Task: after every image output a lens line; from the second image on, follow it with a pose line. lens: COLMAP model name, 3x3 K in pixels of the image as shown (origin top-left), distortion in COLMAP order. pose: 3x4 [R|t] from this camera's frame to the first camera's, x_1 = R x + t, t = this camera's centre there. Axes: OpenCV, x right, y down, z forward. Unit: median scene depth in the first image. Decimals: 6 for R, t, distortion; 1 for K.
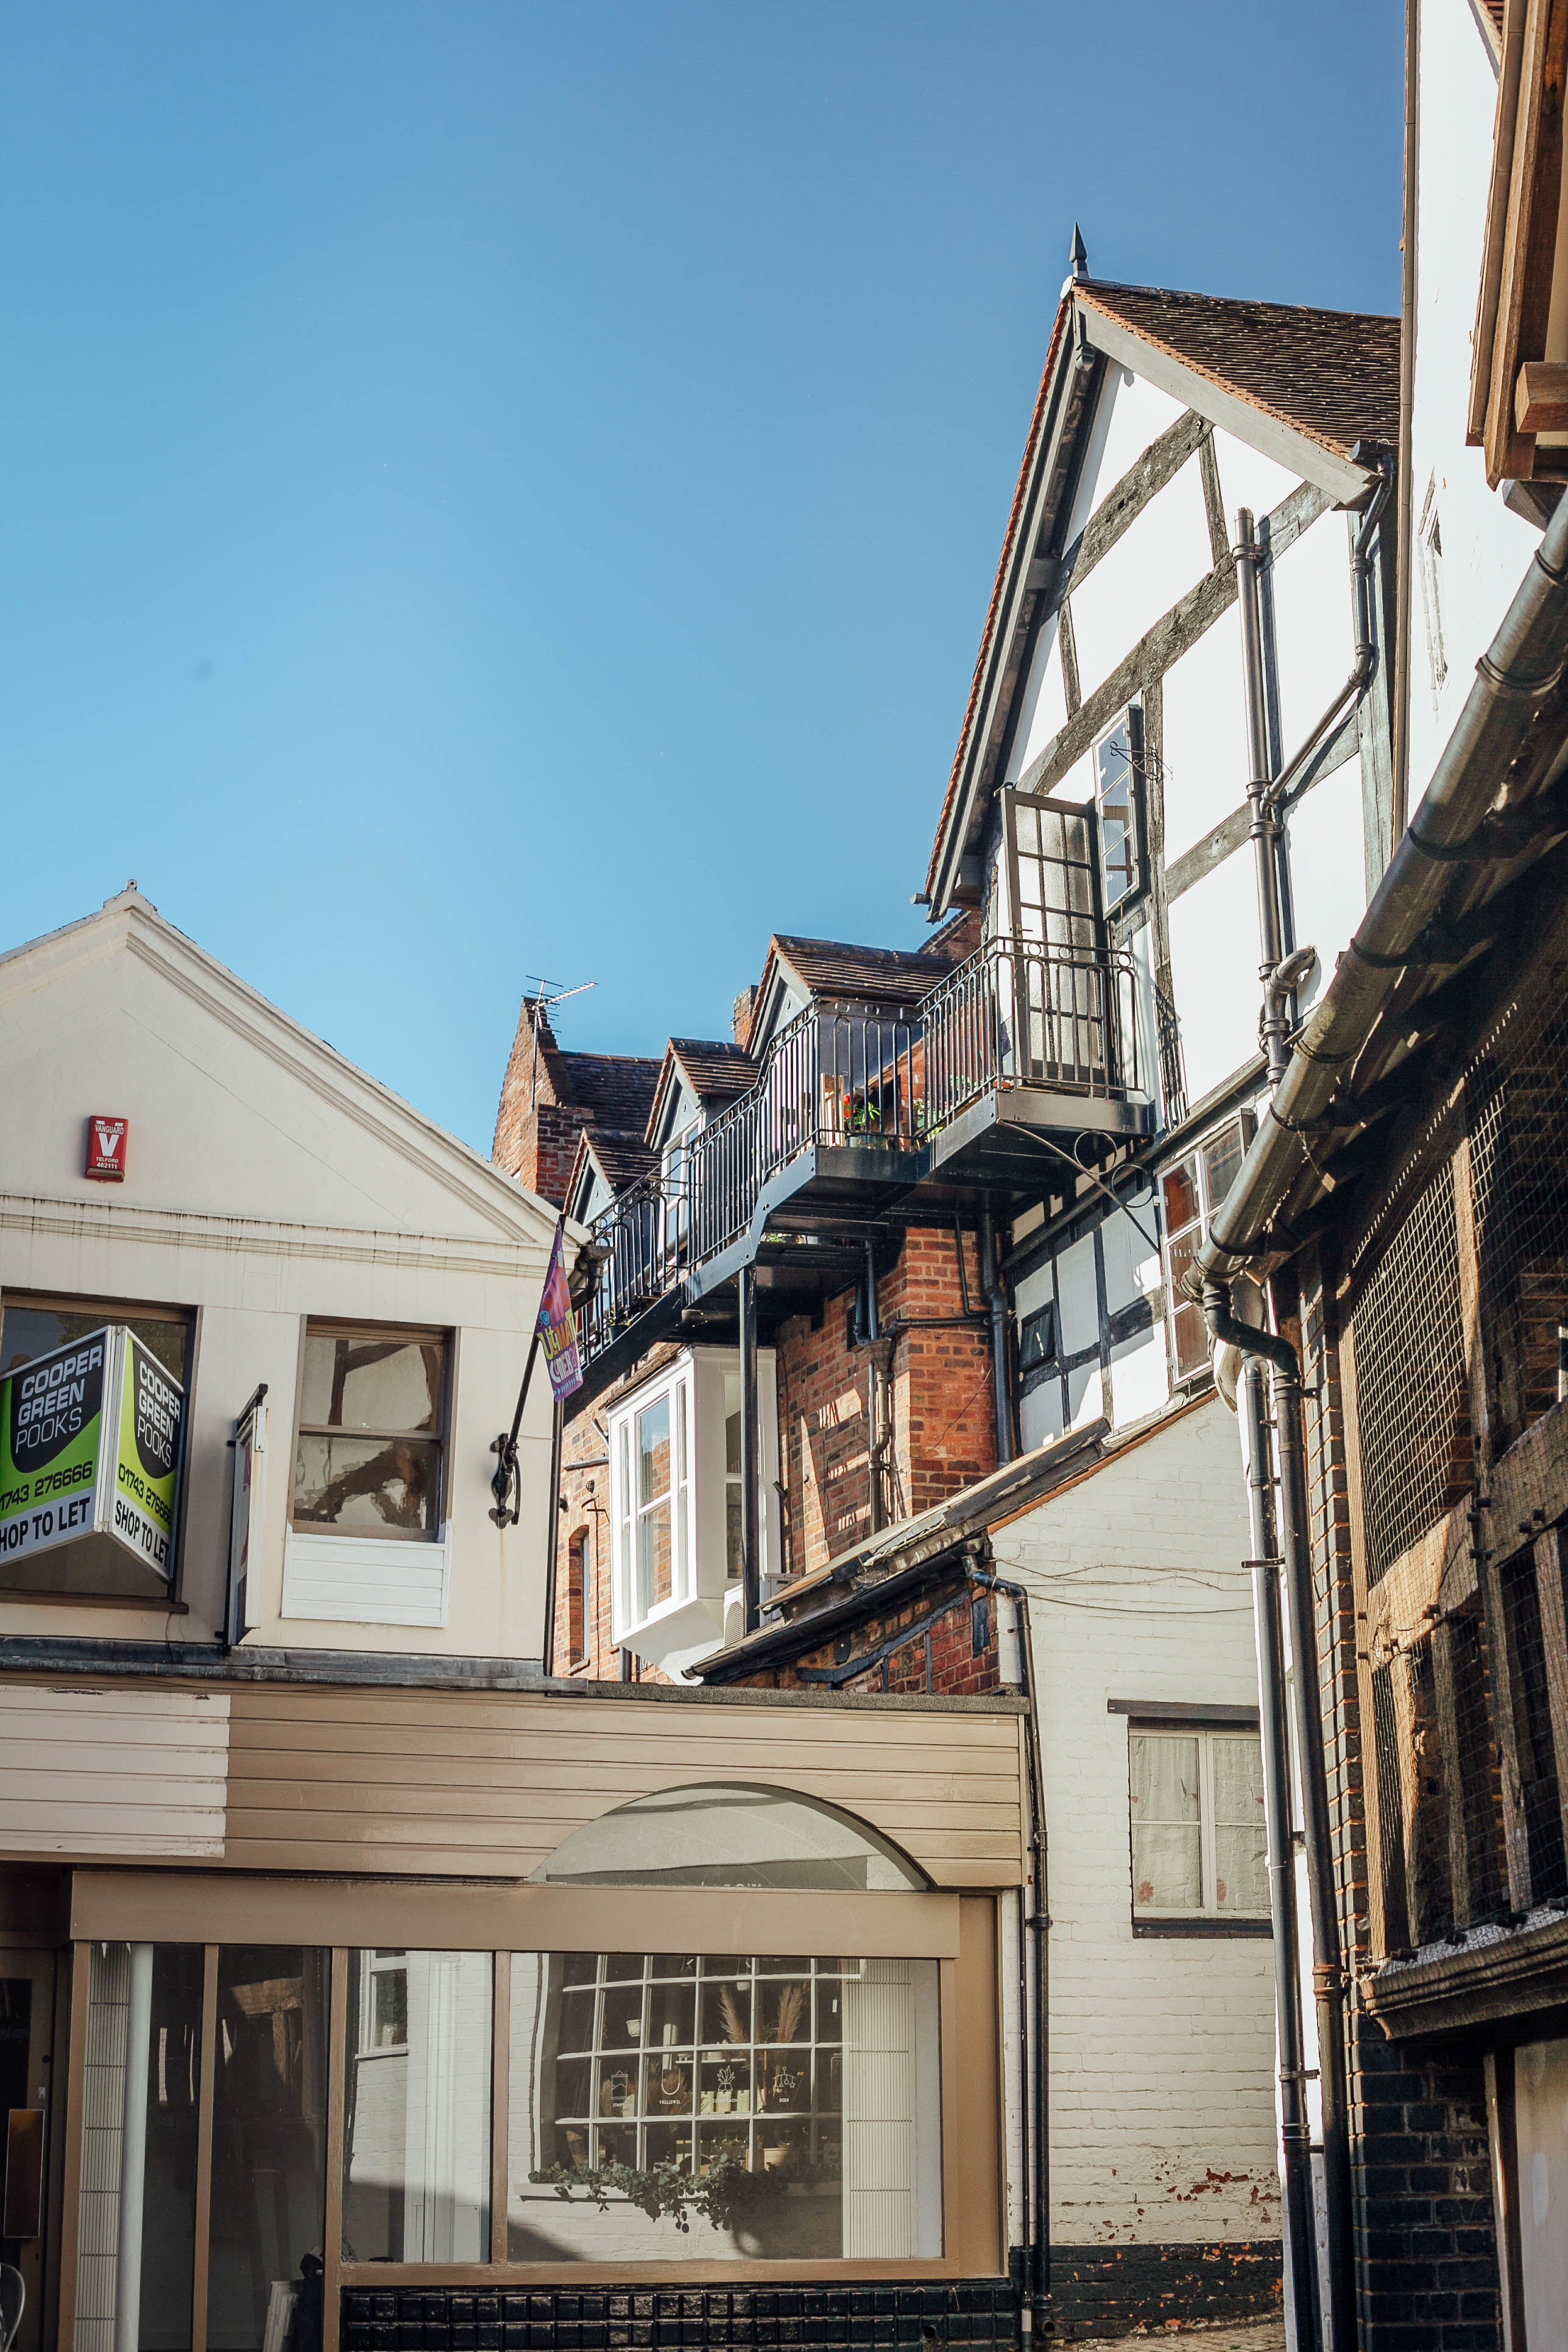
lens RADIAL K [[3387.3, 0, 784.0], [0, 3387.3, 1176.0], [0, 0, 1]] dist [-0.080792, -0.115740]
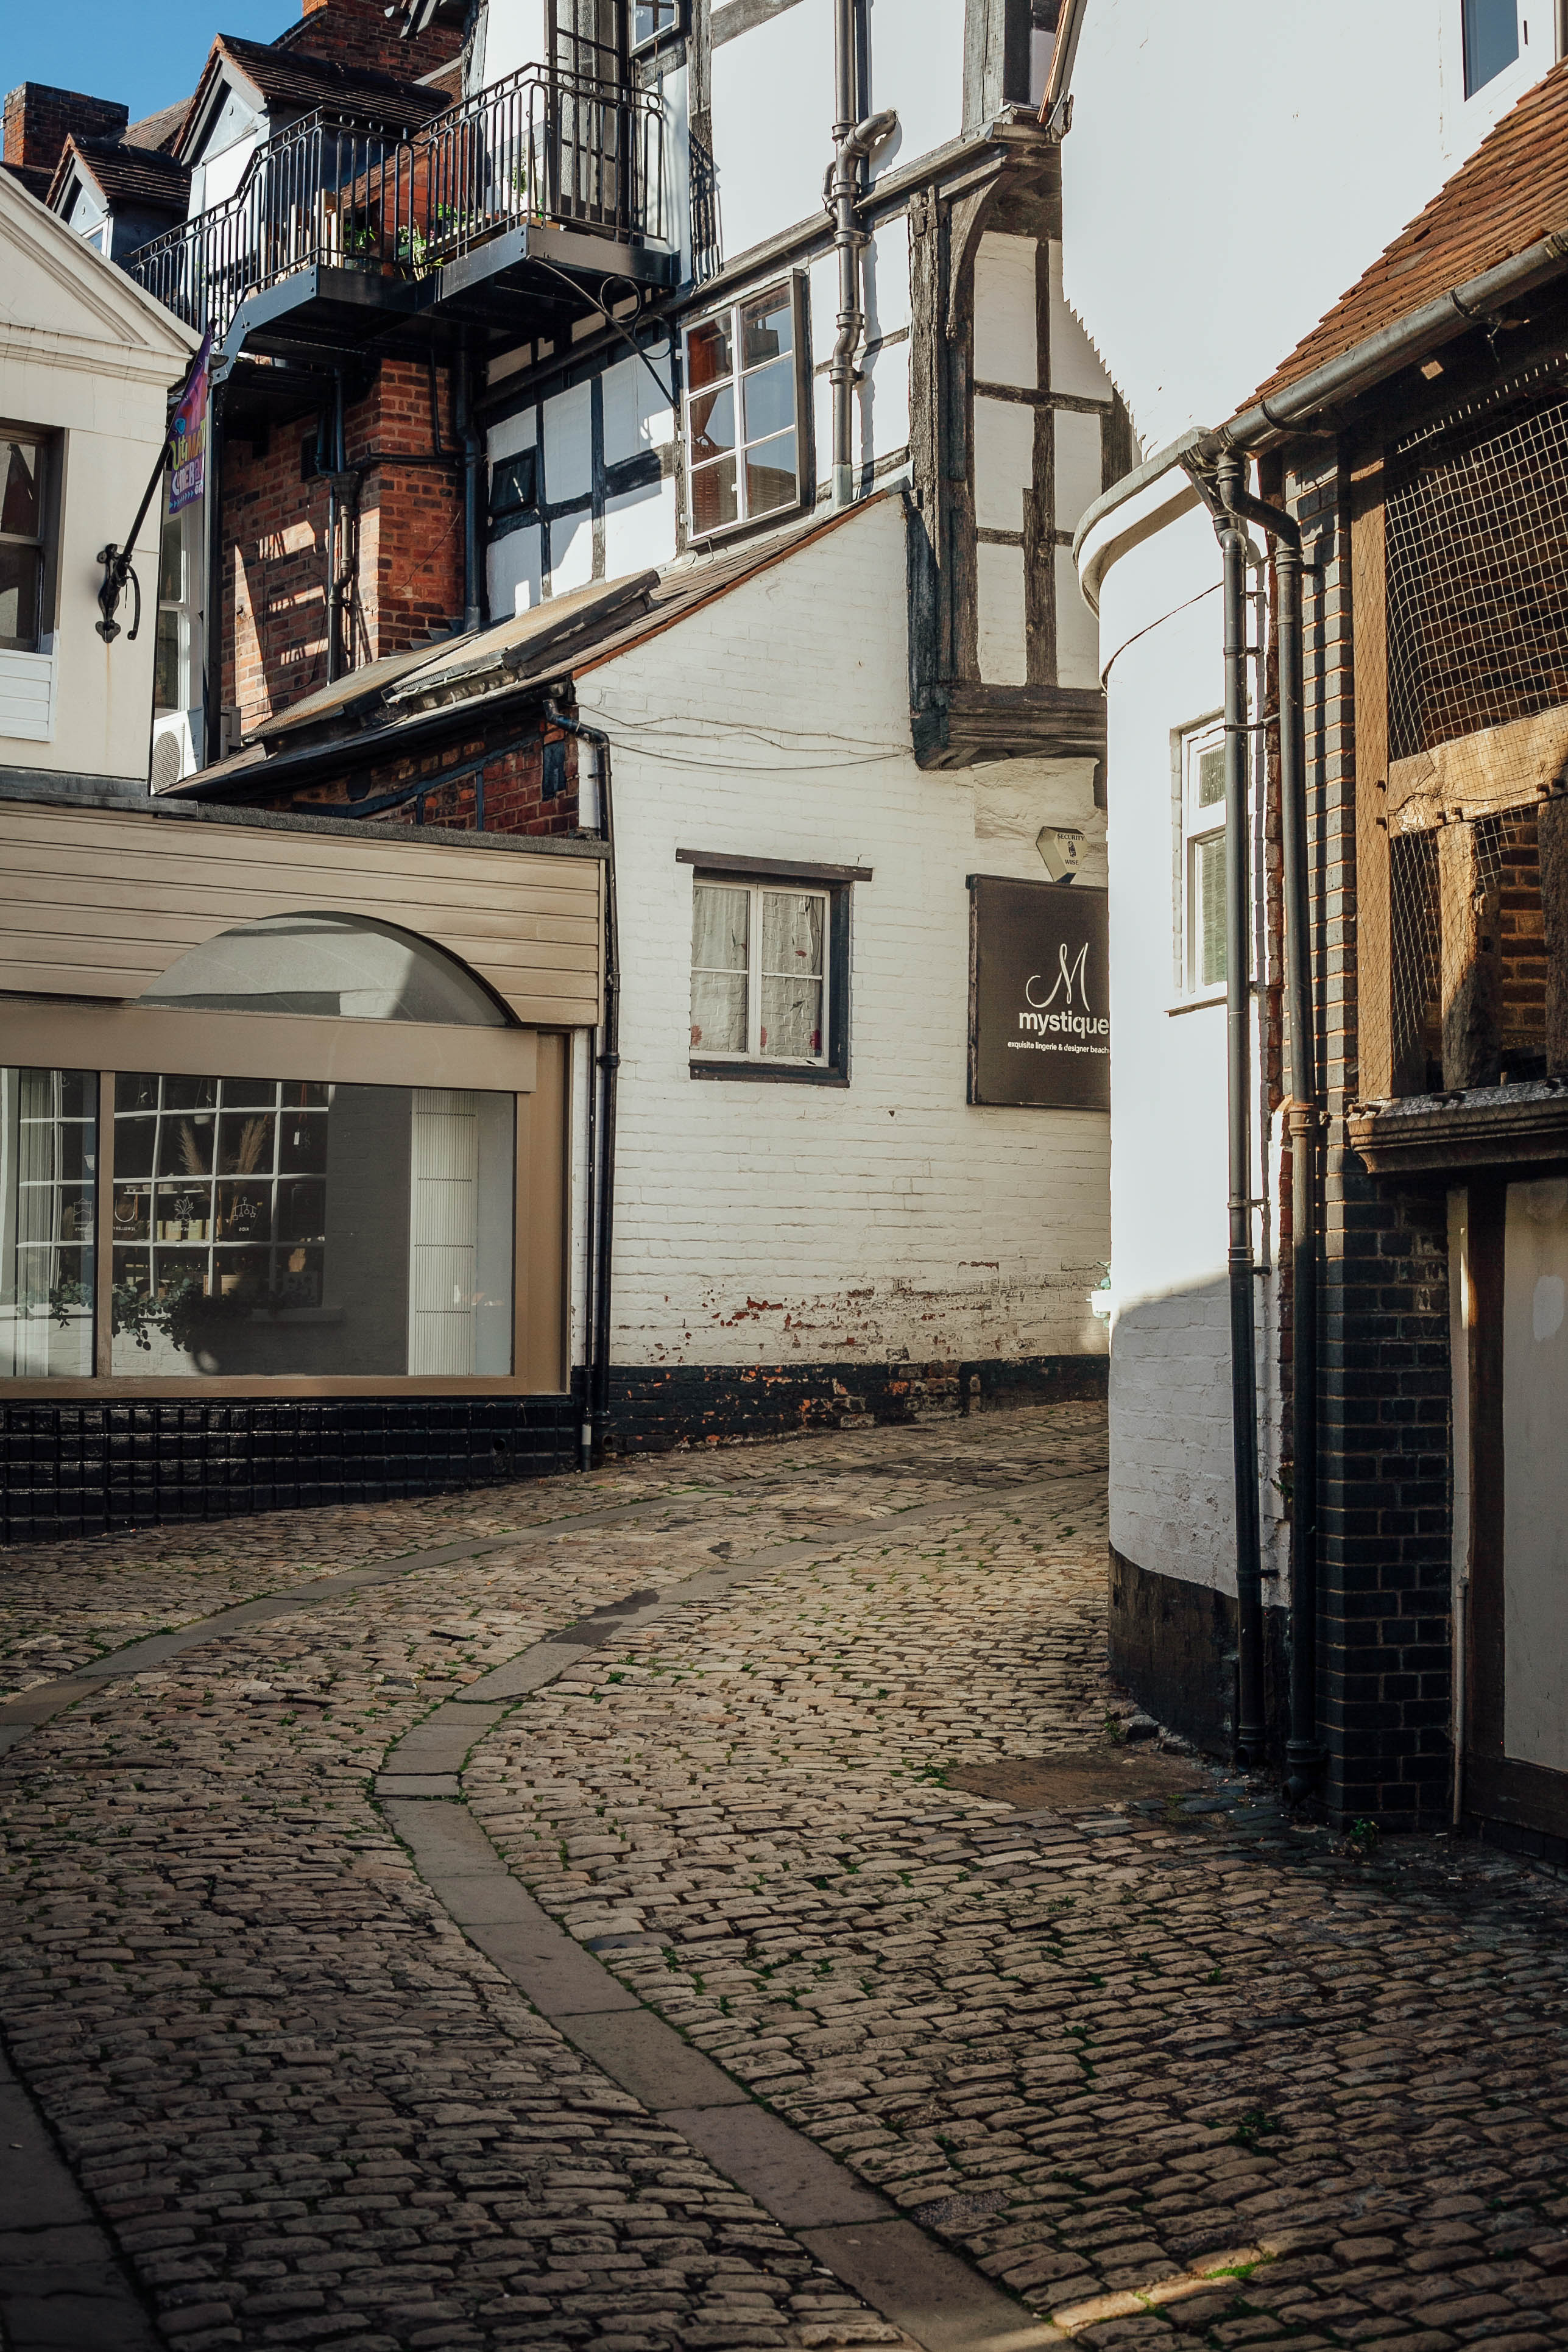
lens RADIAL K [[3387.3, 0, 784.0], [0, 3387.3, 1176.0], [0, 0, 1]] dist [-0.080792, -0.115740]
pose [[0.958958, 0.023039, 0.282611, -0.157397], [-0.091585, 0.968438, 0.231817, 0.010345], [-0.268351, -0.248186, 0.930802, 0.013501]]
